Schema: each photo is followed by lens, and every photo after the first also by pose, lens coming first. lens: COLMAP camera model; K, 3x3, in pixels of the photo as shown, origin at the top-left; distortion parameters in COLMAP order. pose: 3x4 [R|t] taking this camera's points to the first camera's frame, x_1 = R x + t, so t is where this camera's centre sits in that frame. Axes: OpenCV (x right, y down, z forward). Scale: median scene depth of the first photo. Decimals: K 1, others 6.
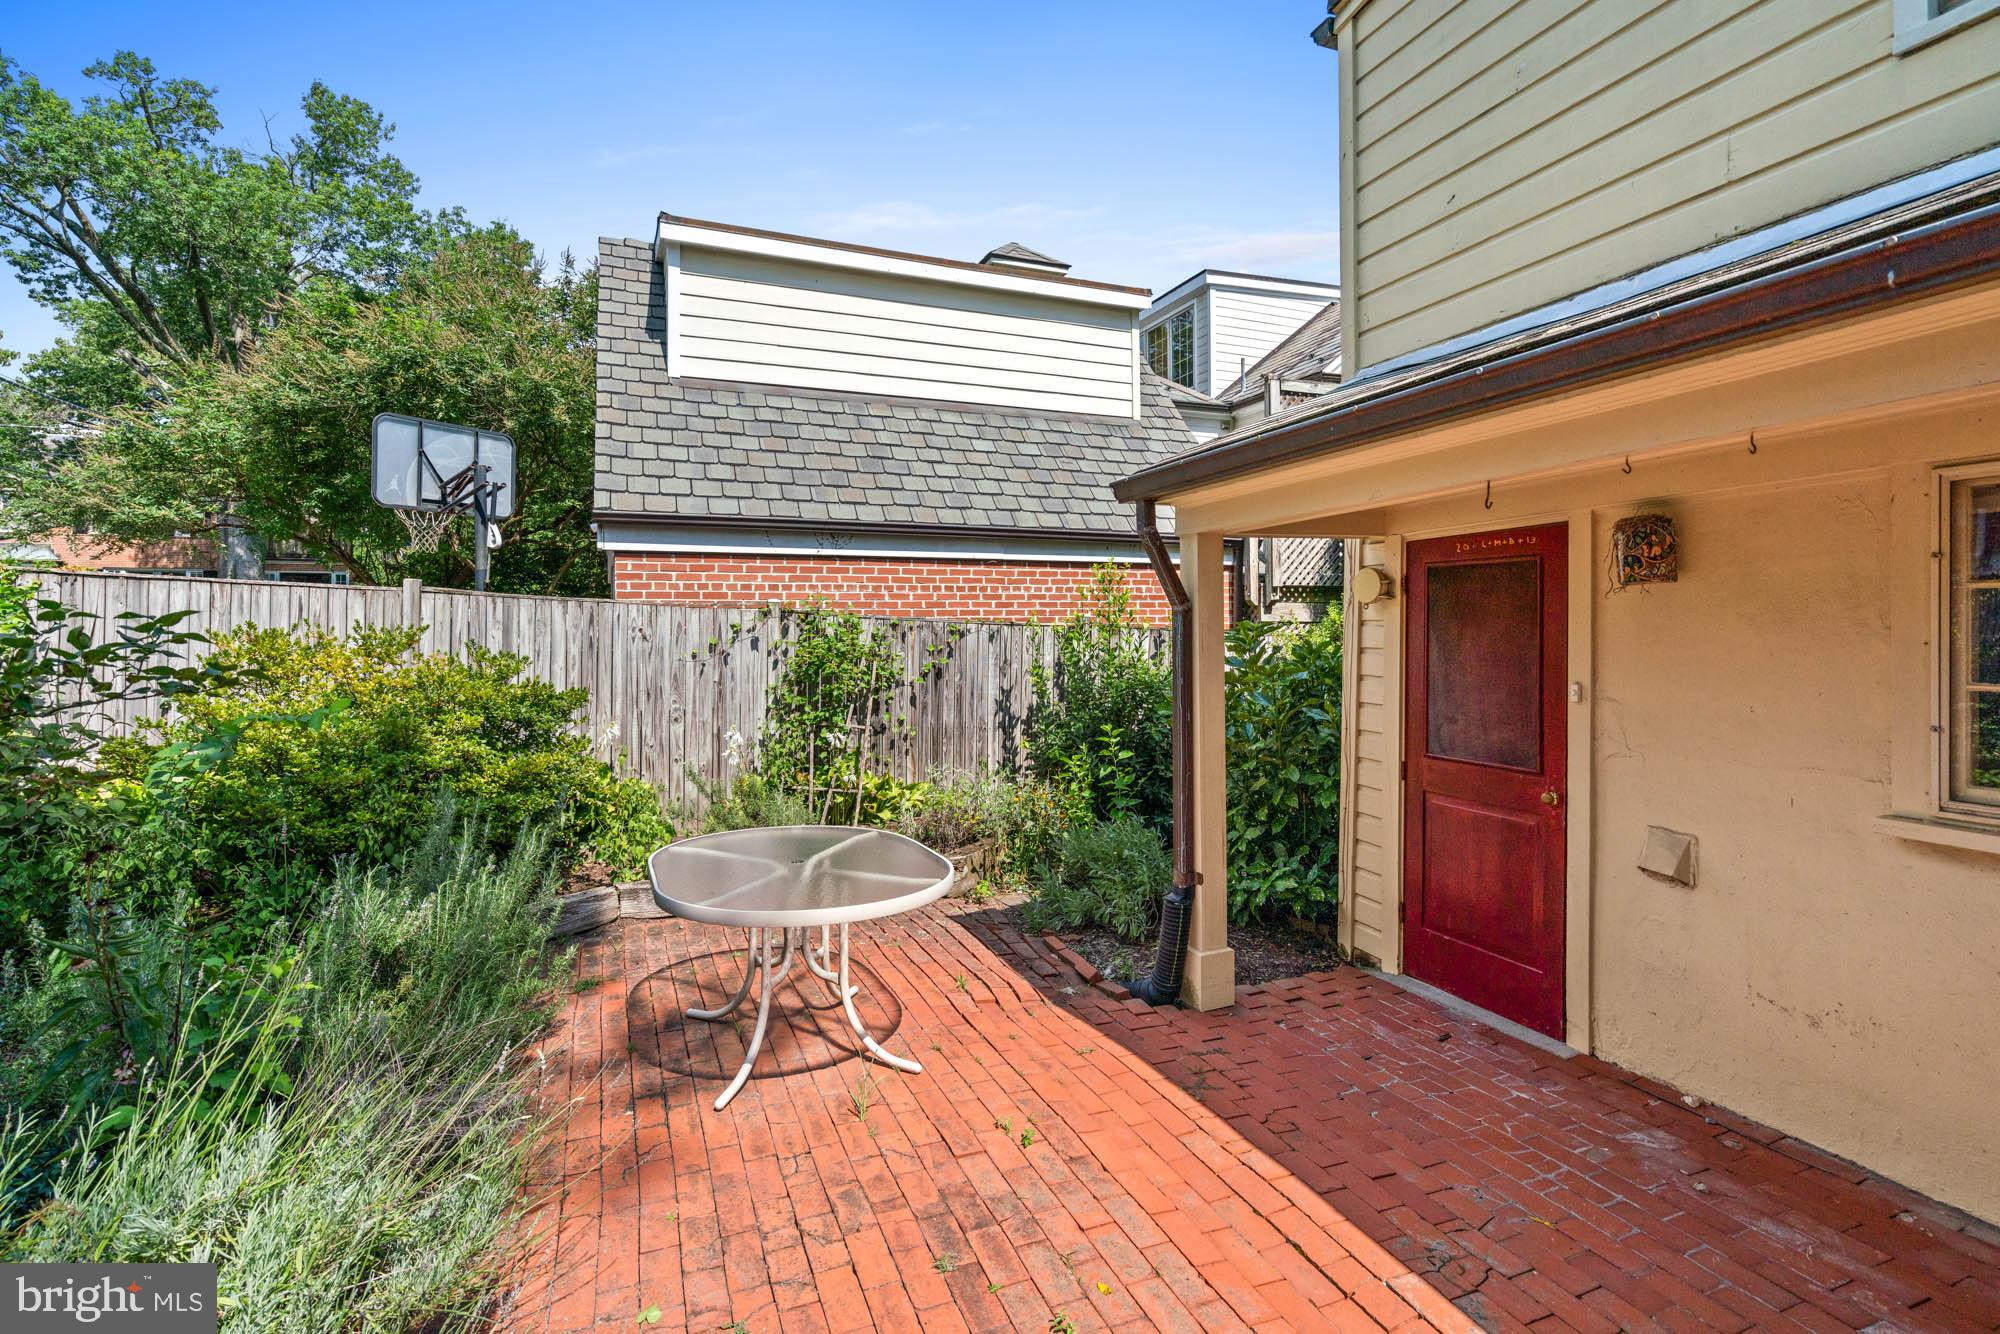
lens RADIAL K [[920.5, 0, 995.5], [0, 920.5, 625.7], [0, 0, 1]] dist [-0.002680, 0.000170]
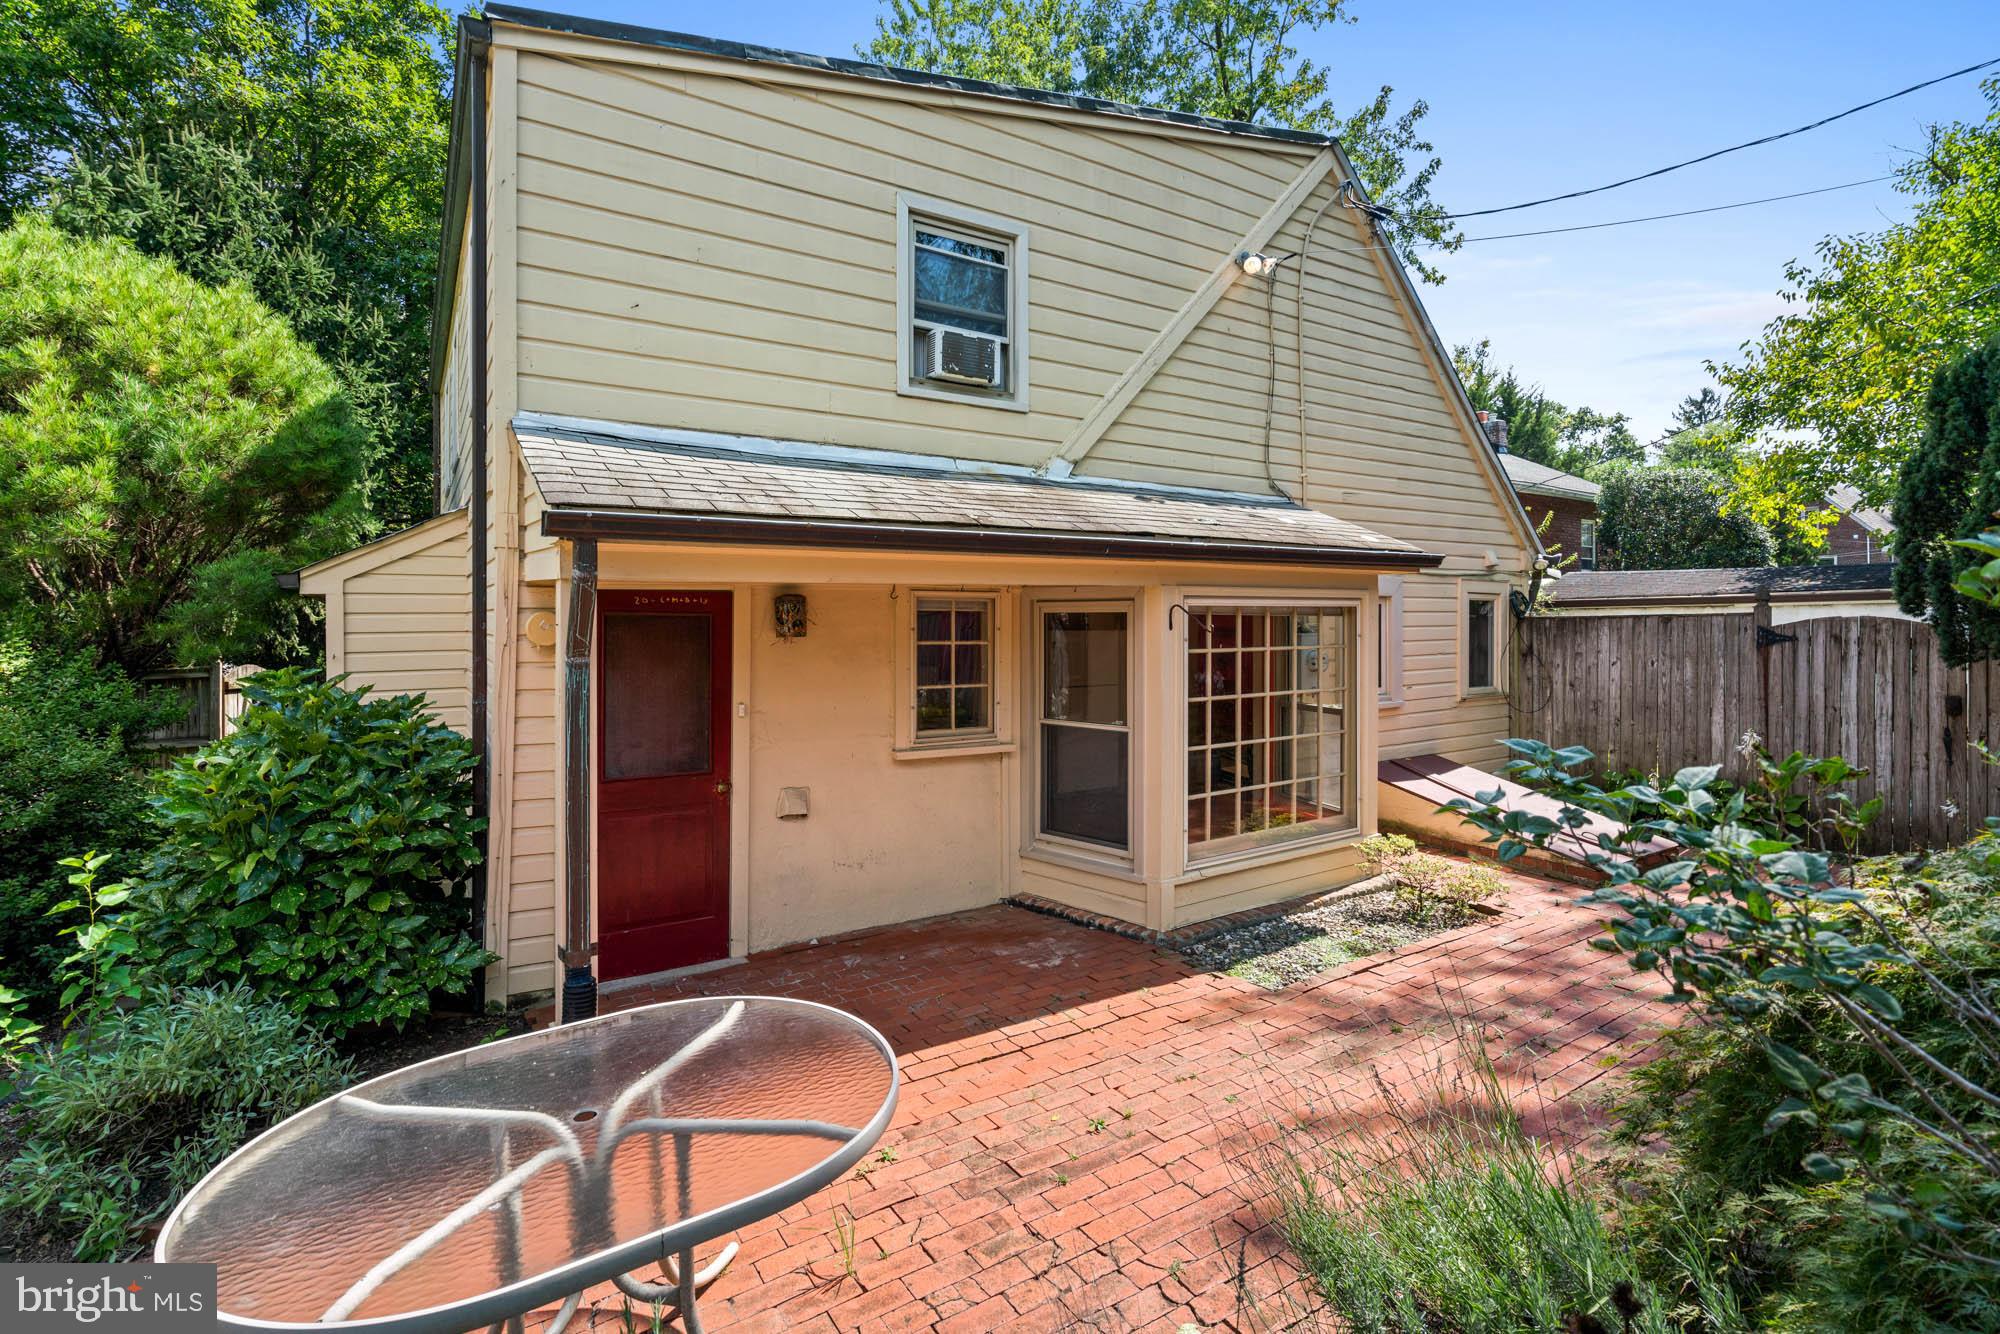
lens RADIAL K [[920.5, 0, 995.5], [0, 920.5, 625.7], [0, 0, 1]] dist [-0.002680, 0.000170]
pose [[-0.180591, -0.001775, 0.983557, -0.459012], [-0.006279, 0.999980, 0.000651, -0.033900], [-0.983538, -0.006058, -0.180598, 0.459971]]
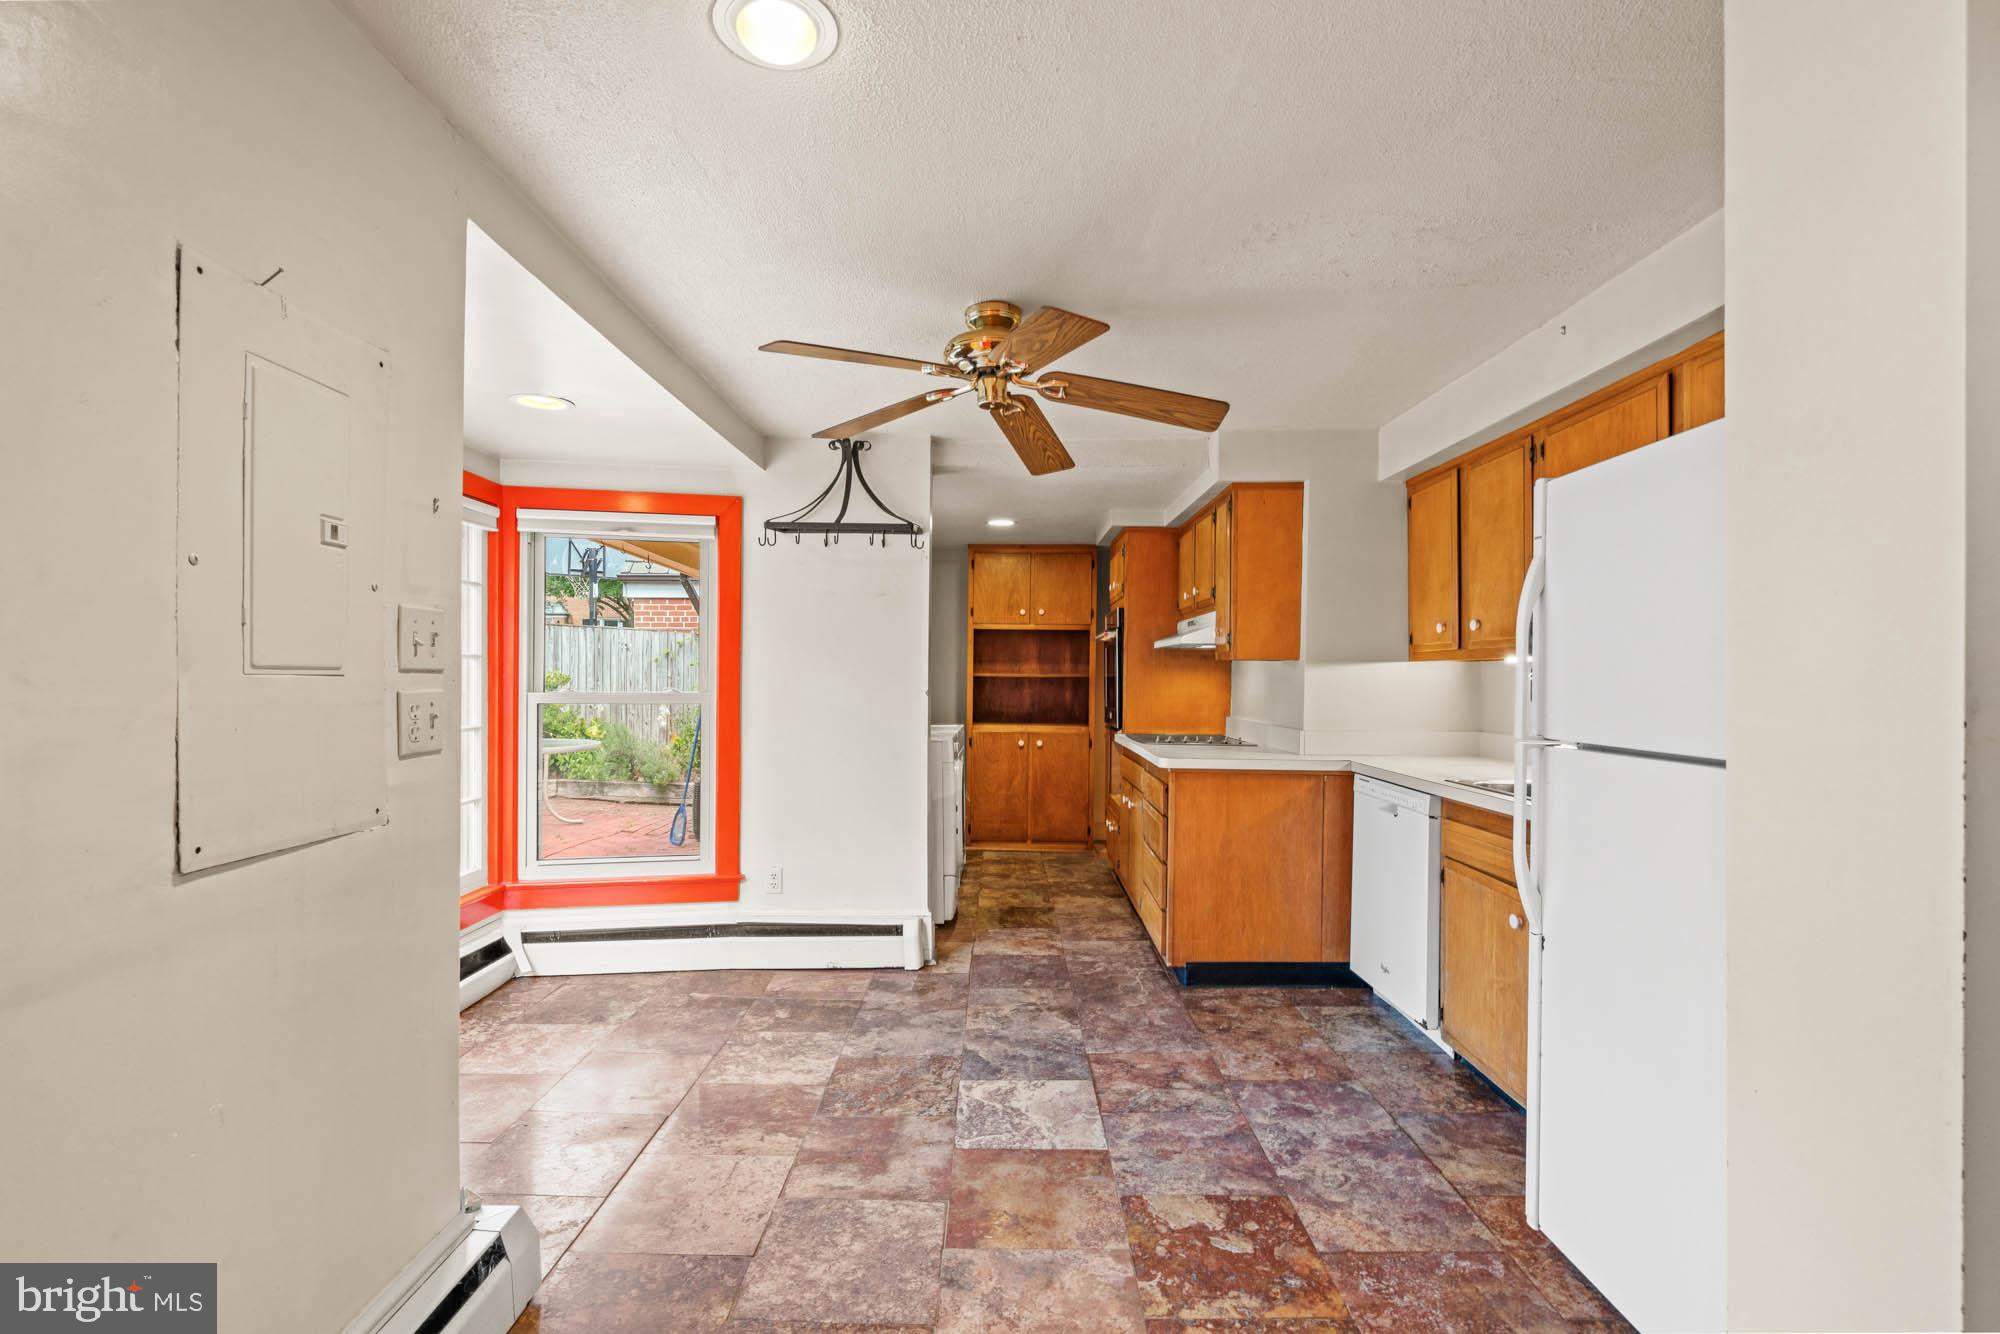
lens RADIAL K [[907.0, 0, 1000.0], [0, 907.0, 667.0], [0, 0, 1]] dist [-0.002882, 0.001519]
pose [[0.921550, 0.010237, -0.388124, 0.865503], [-0.011515, 0.999933, -0.000965, 0.038064], [0.388088, 0.005358, 0.921607, -0.257734]]
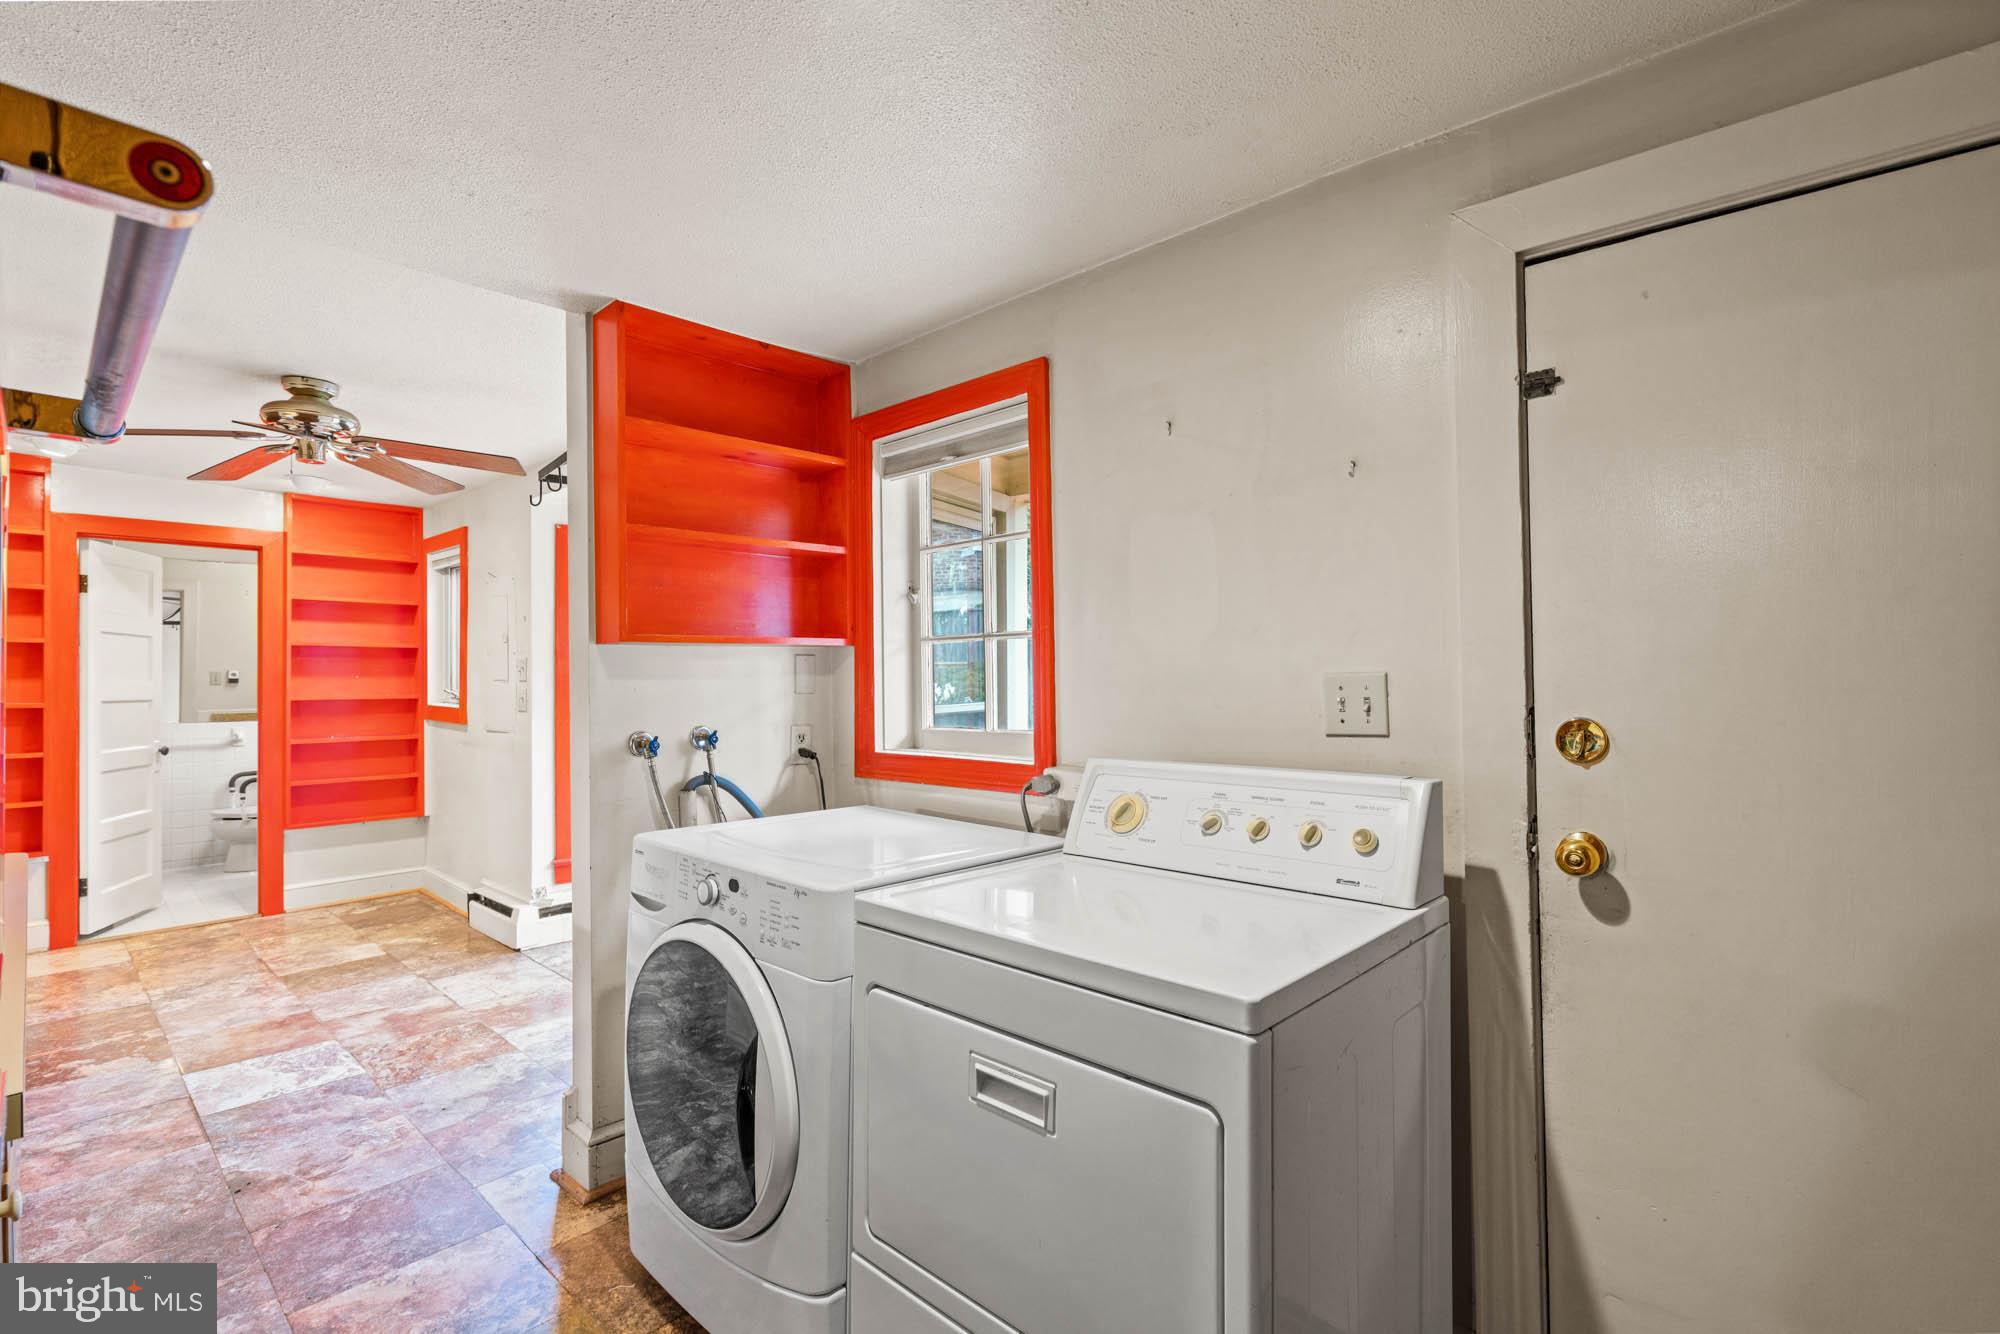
lens RADIAL K [[910.0, 0, 994.8], [0, 910.0, 673.5], [0, 0, 1]] dist [-0.003804, -0.000335]
pose [[-0.910150, 0.012895, -0.414077, 0.575762], [0.014166, 0.999900, 0.000001, 0.041302], [0.414036, -0.005865, -0.910242, 0.696088]]
